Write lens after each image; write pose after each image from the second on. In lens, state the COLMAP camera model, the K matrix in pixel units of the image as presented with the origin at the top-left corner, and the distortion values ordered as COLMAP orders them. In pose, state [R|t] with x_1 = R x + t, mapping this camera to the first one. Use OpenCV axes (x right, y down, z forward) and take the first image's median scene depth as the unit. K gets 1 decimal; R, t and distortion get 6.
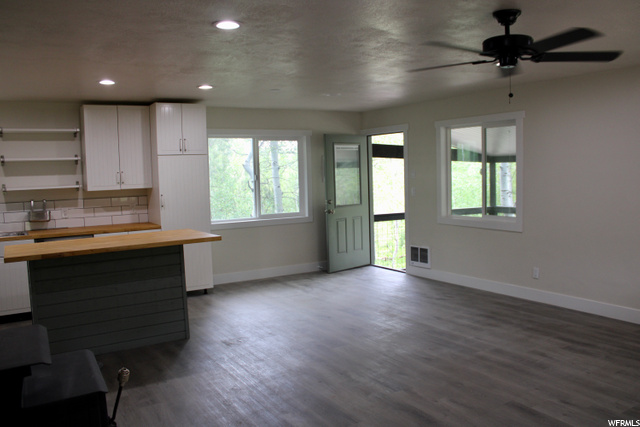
lens RADIAL K [[525.4, 0, 316.4], [0, 525.4, 213.7], [0, 0, 1]] dist [-0.113853, 0.058152]
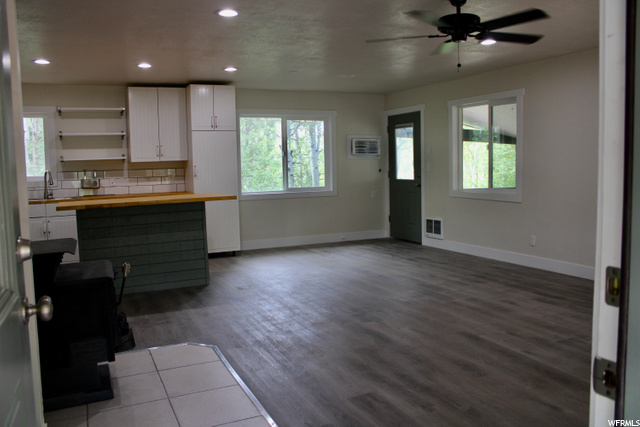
lens RADIAL K [[525.4, 0, 317.0], [0, 525.4, 213.1], [0, 0, 1]] dist [-0.113853, 0.058152]
pose [[0.994216, 0.015358, -0.106293, 0.092557], [-0.013618, 0.999761, 0.017077, 0.045416], [0.106530, -0.015531, 0.994188, -0.106349]]
